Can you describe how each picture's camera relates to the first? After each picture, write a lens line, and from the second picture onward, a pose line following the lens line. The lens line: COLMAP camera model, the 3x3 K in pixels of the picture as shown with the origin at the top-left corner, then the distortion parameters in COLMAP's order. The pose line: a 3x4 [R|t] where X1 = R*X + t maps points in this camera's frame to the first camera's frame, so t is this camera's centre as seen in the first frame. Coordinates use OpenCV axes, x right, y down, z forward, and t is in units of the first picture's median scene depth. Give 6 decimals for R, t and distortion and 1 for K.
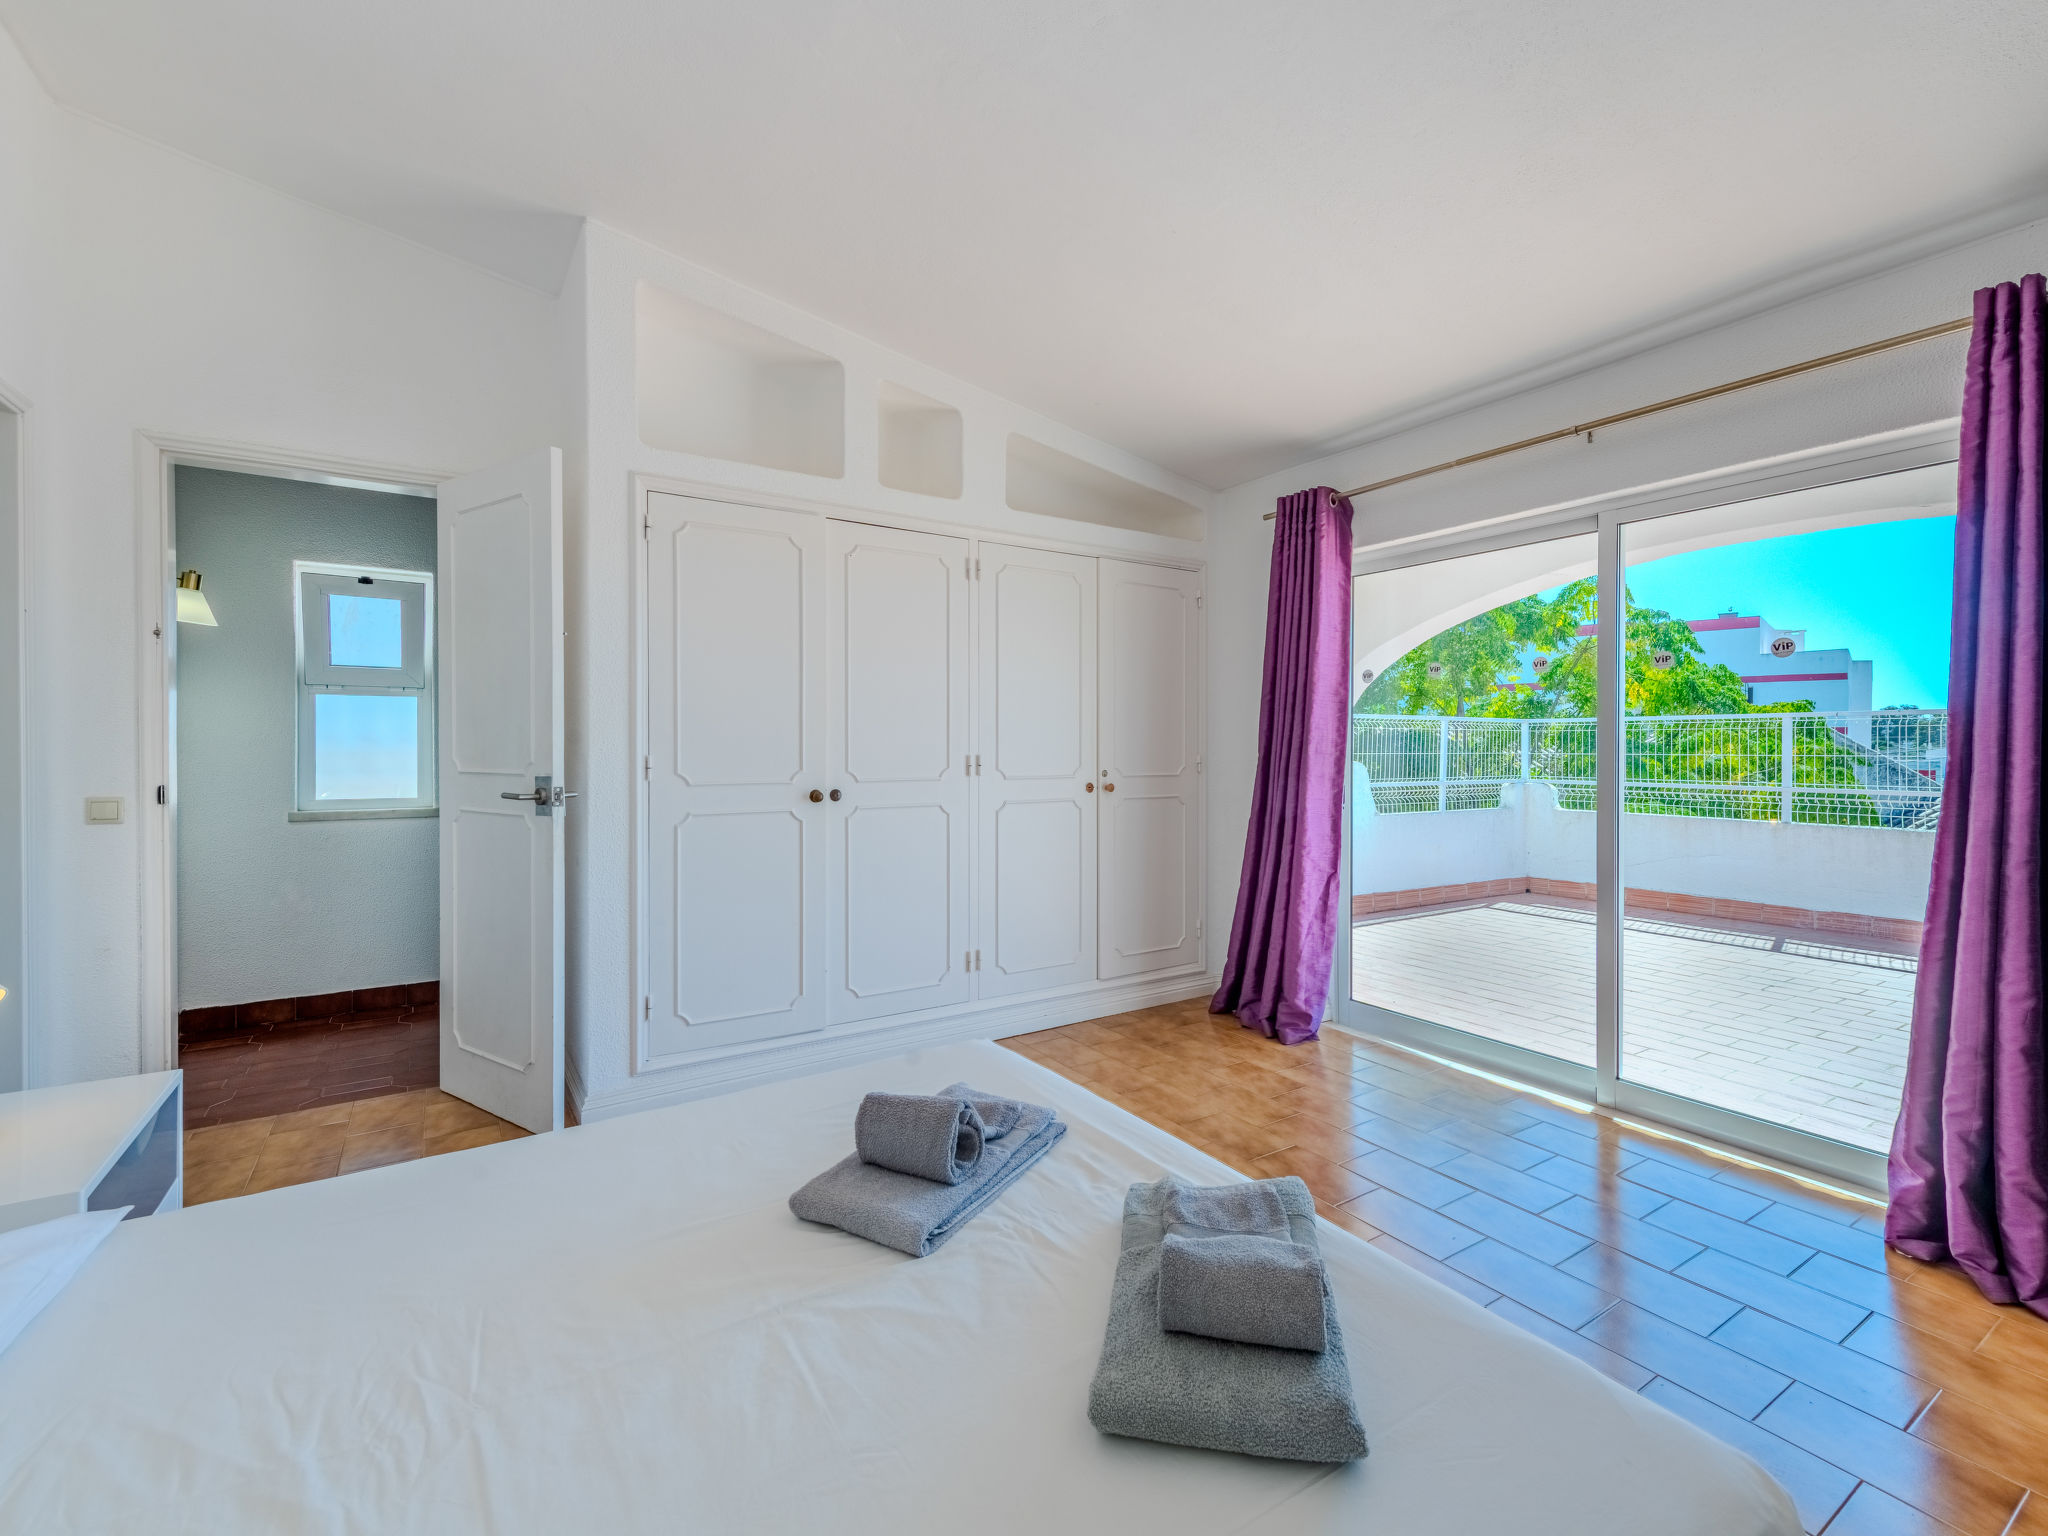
lens RADIAL K [[905.7, 0, 1041.7], [0, 905.7, 761.9], [0, 0, 1]] dist [0.021821, -0.007618]
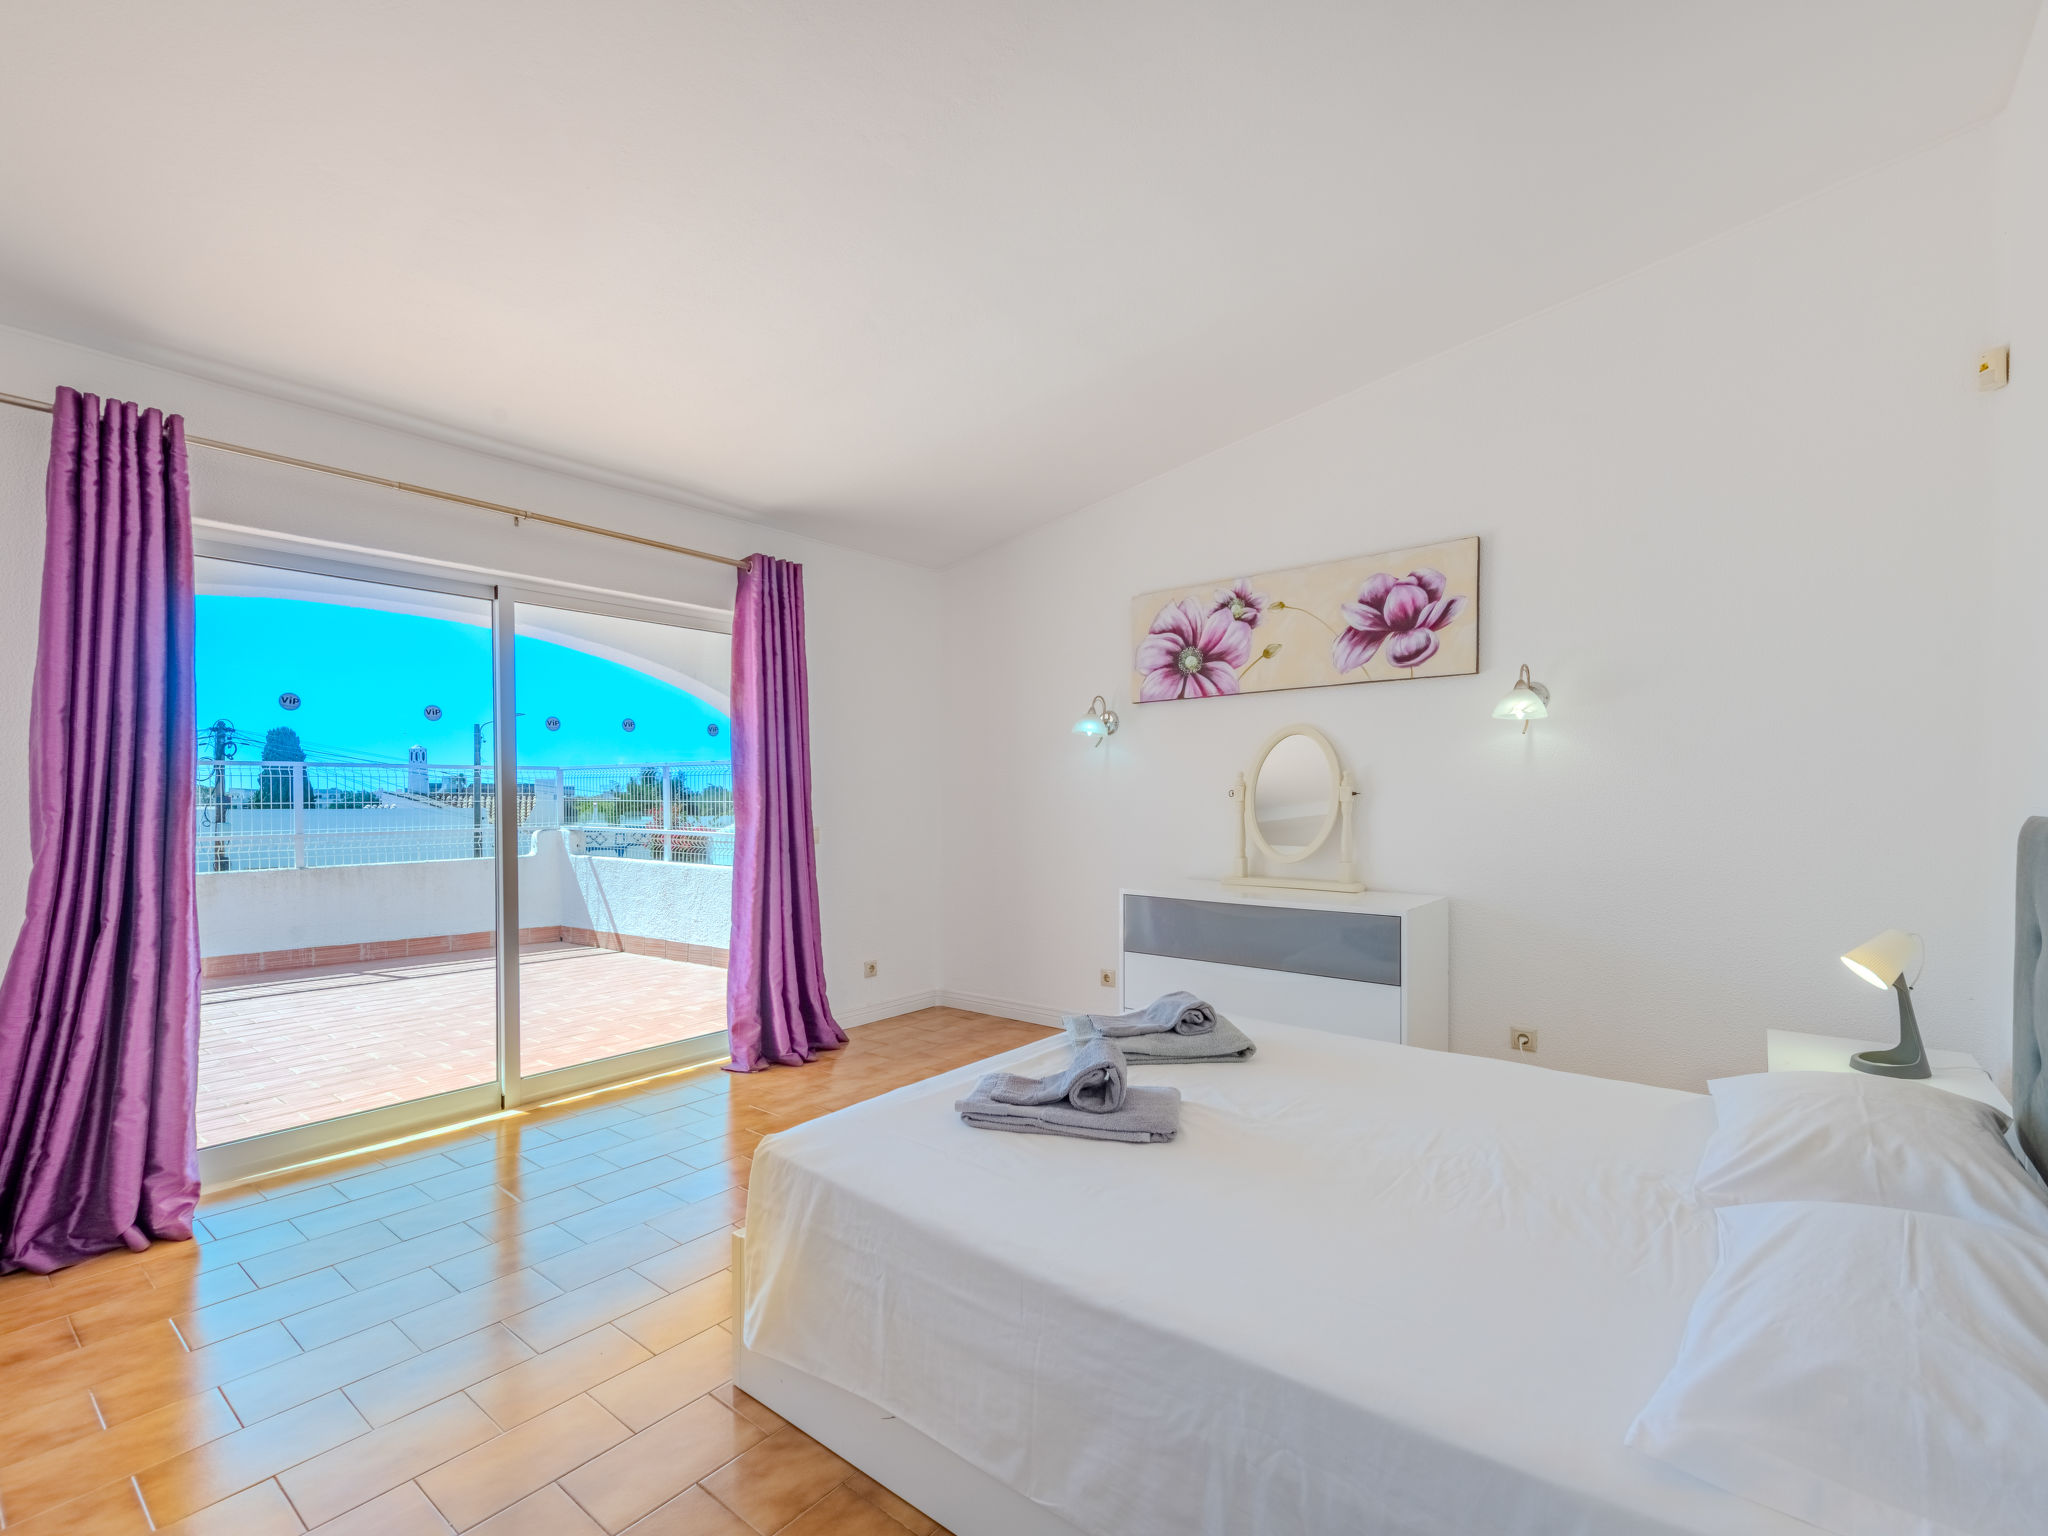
lens RADIAL K [[905.7, 0, 1041.7], [0, 905.7, 761.9], [0, 0, 1]] dist [0.021821, -0.007618]
pose [[-0.306871, 0.029846, 0.951283, -0.778463], [0.013326, 0.999545, -0.027061, -0.014896], [-0.951658, 0.004372, -0.307129, 0.827782]]
